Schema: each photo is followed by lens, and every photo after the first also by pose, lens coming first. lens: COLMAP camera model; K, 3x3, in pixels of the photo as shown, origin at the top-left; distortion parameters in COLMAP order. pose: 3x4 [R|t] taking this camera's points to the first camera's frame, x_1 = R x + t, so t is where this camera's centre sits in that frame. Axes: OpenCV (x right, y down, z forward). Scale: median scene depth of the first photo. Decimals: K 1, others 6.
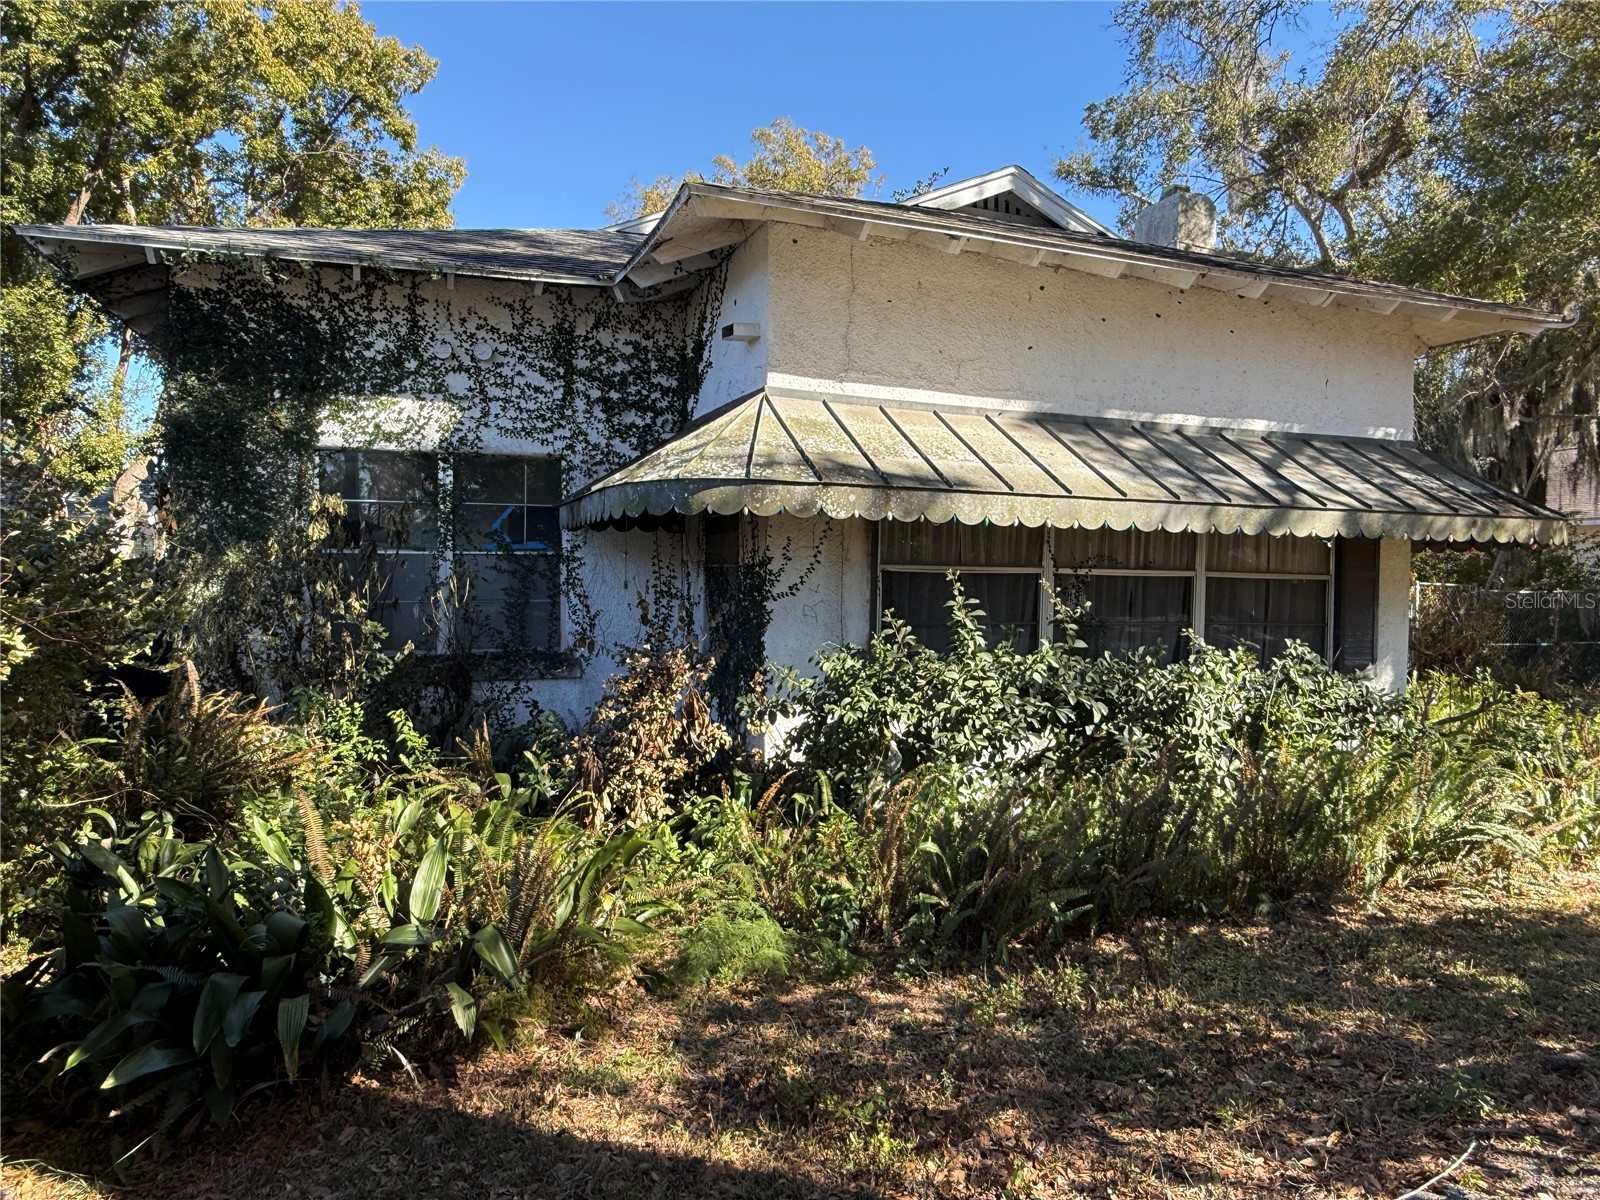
lens RADIAL K [[1079.0, 0, 800.5], [0, 1079.0, 603.5], [0, 0, 1]] dist [-0.001062, -0.000261]
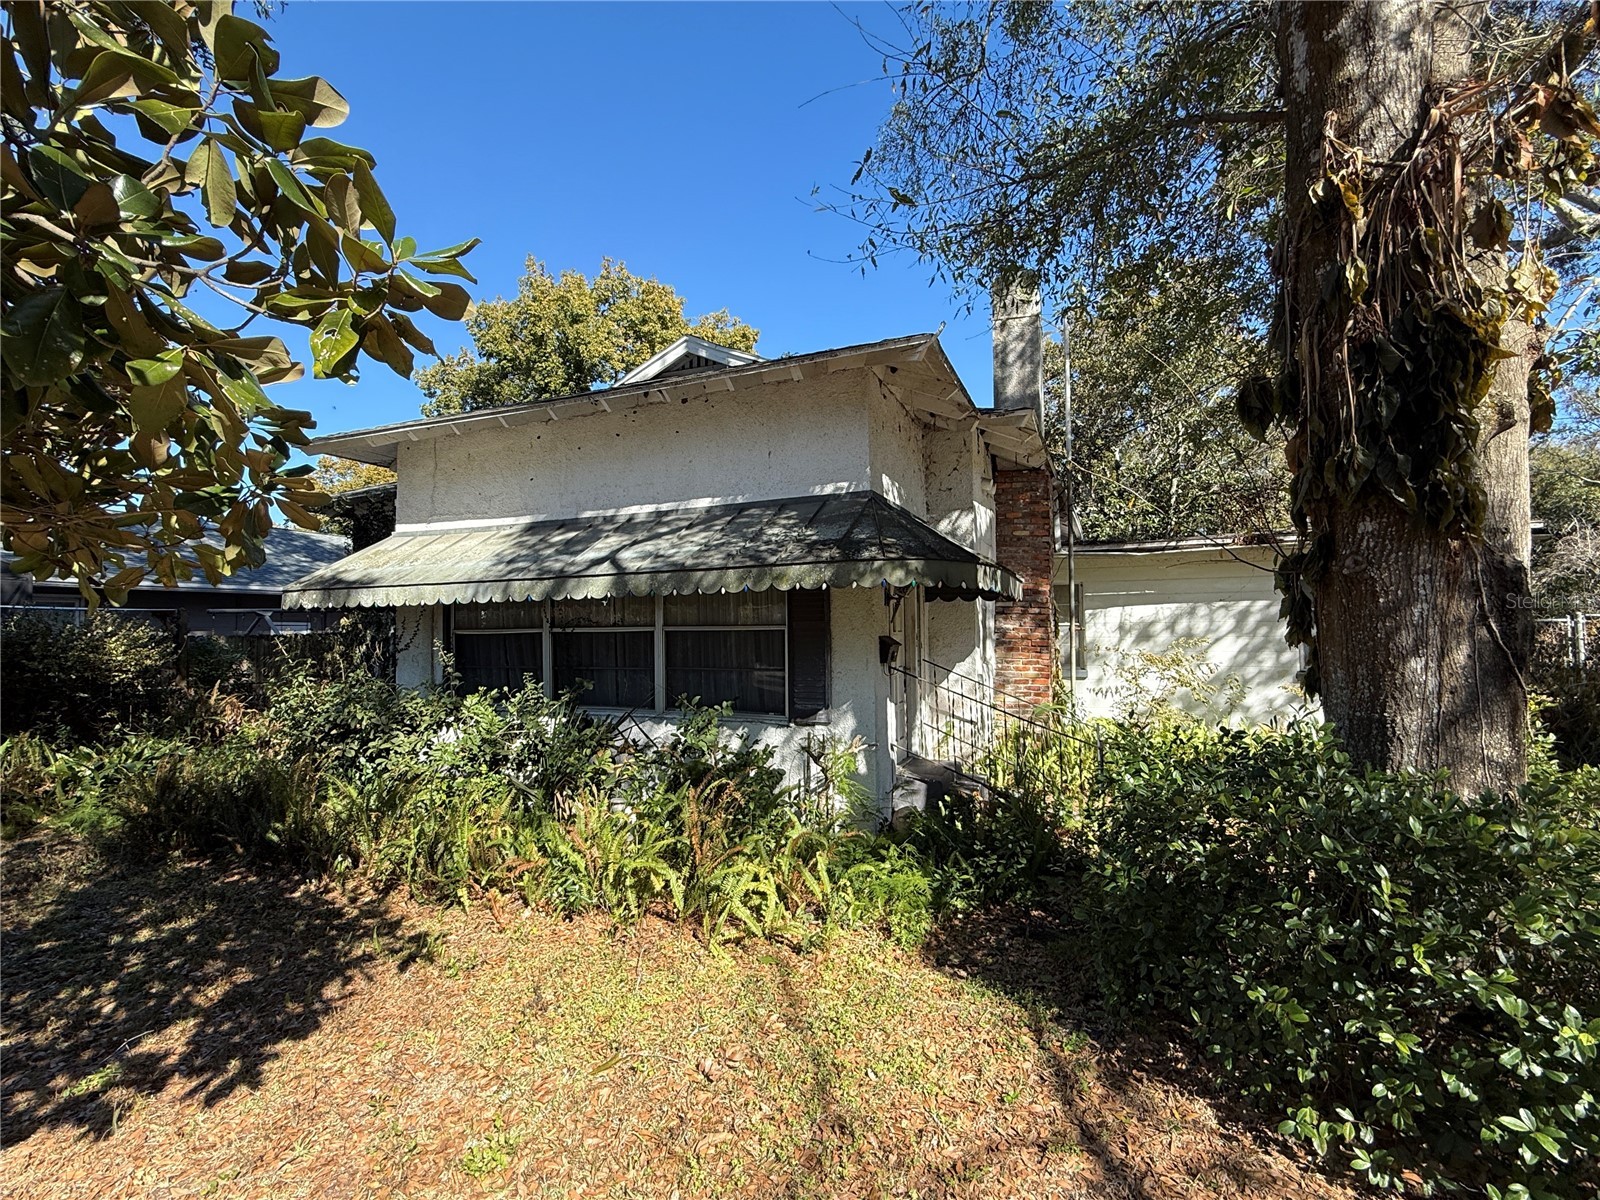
lens RADIAL K [[739.5, 0, 800.6], [0, 739.5, 596.7], [0, 0, 1]] dist [0.001480, 0.000043]
pose [[0.714205, -0.054879, -0.697782, 1.133662], [0.009236, 0.997574, -0.069004, -0.004152], [0.699876, 0.042839, 0.712979, 0.526194]]
